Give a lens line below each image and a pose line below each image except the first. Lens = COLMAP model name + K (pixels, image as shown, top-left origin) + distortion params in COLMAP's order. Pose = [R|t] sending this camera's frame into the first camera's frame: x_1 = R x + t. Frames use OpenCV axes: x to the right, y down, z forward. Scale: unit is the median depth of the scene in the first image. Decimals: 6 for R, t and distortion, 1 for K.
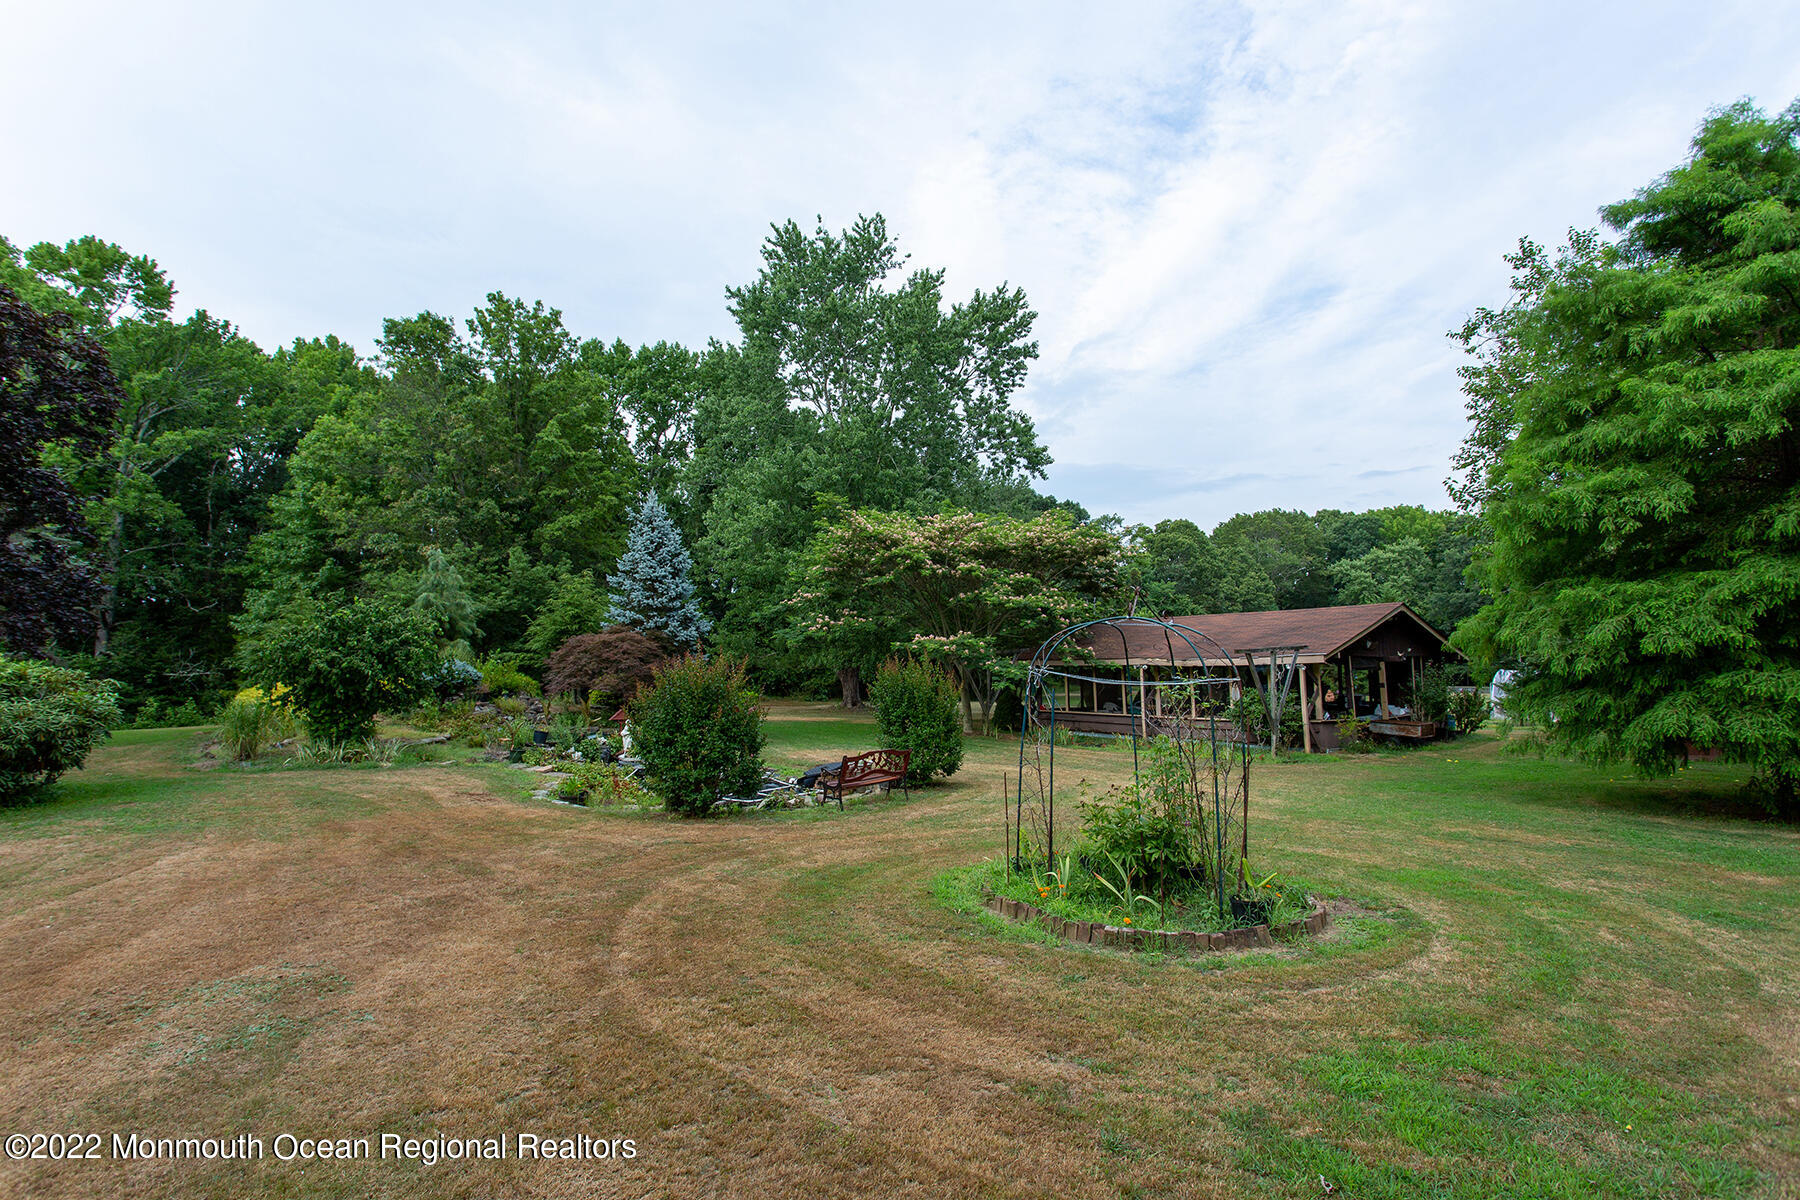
lens RADIAL K [[833.9, 0, 900.9], [0, 833.9, 594.8], [0, 0, 1]] dist [-0.002237, 0.001845]
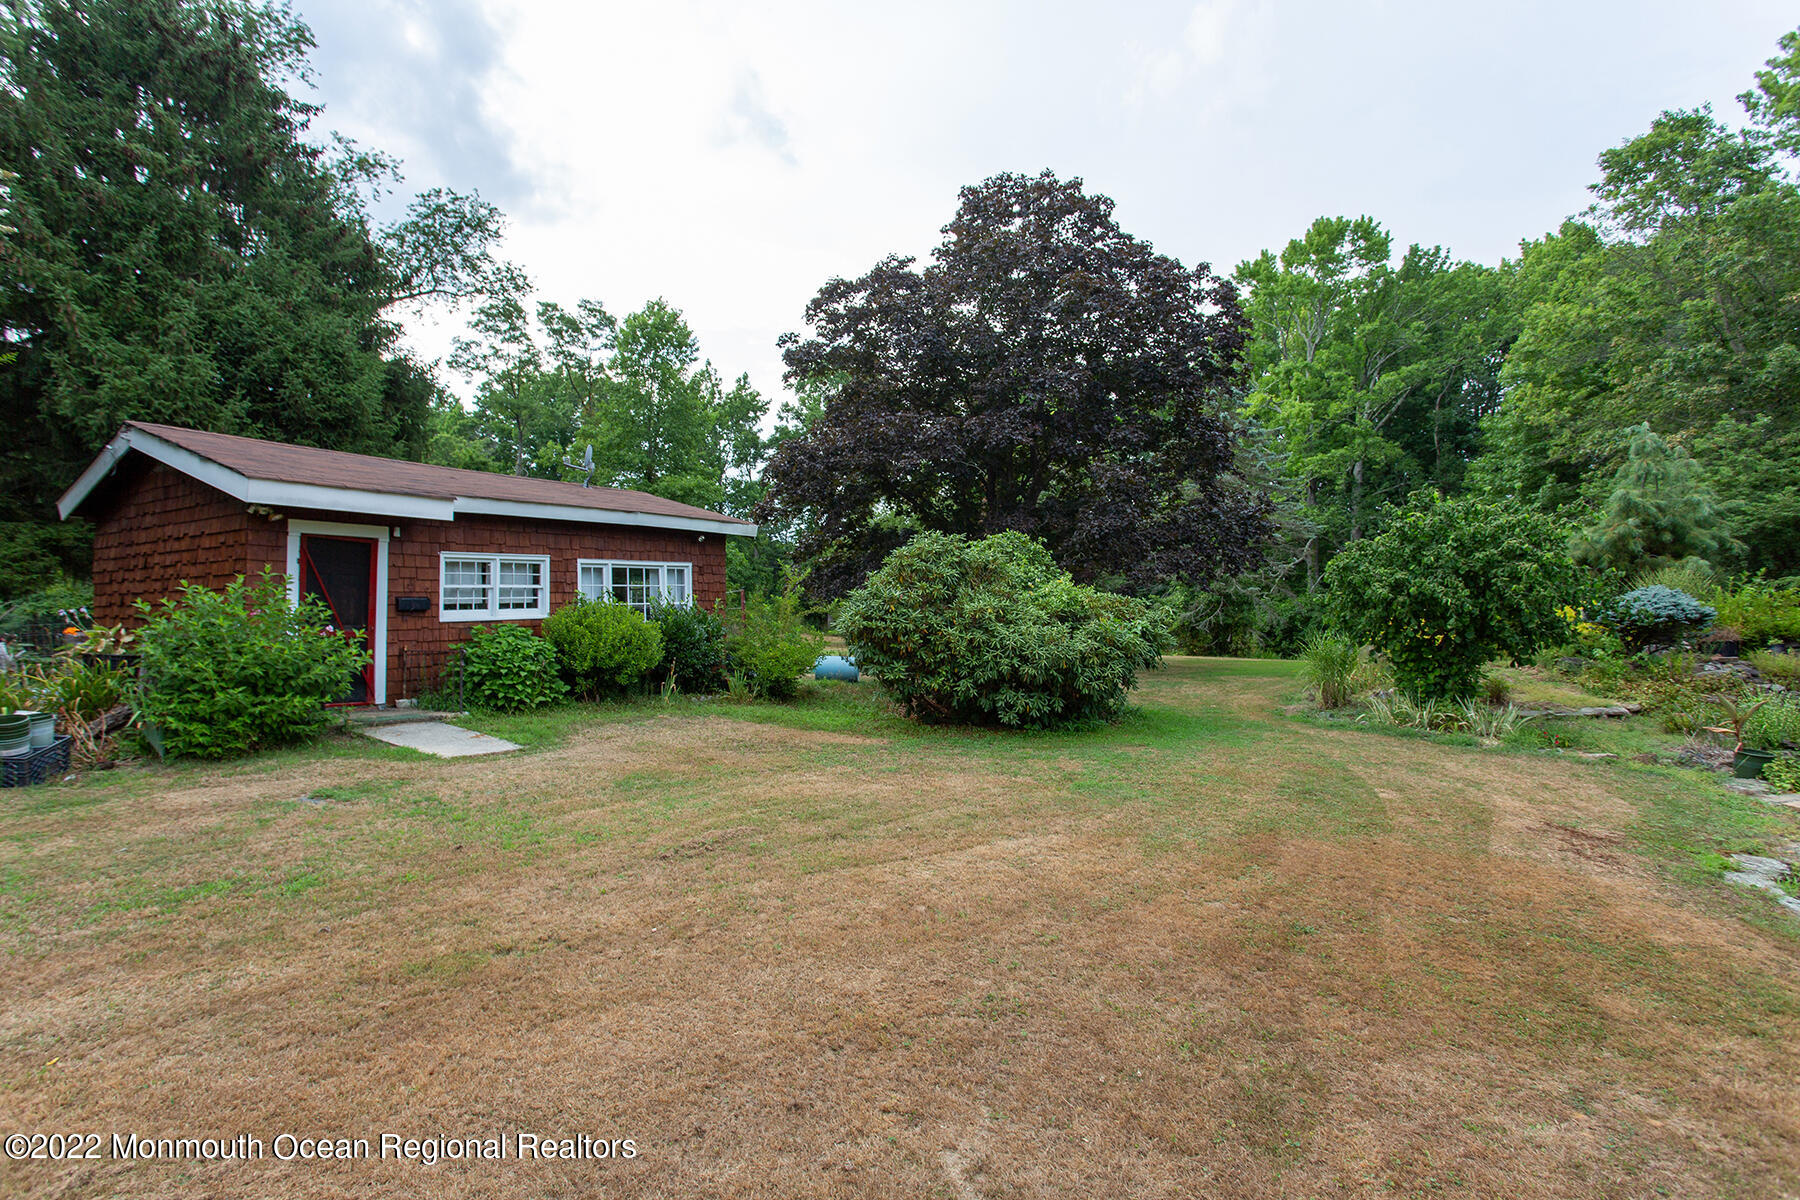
lens RADIAL K [[833.9, 0, 900.3], [0, 833.9, 597.2], [0, 0, 1]] dist [-0.002237, 0.001845]
pose [[0.250671, -0.004357, -0.968063, -0.039812], [0.076633, 0.996941, 0.015356, 0.017903], [0.965035, -0.078034, 0.250238, 0.159584]]
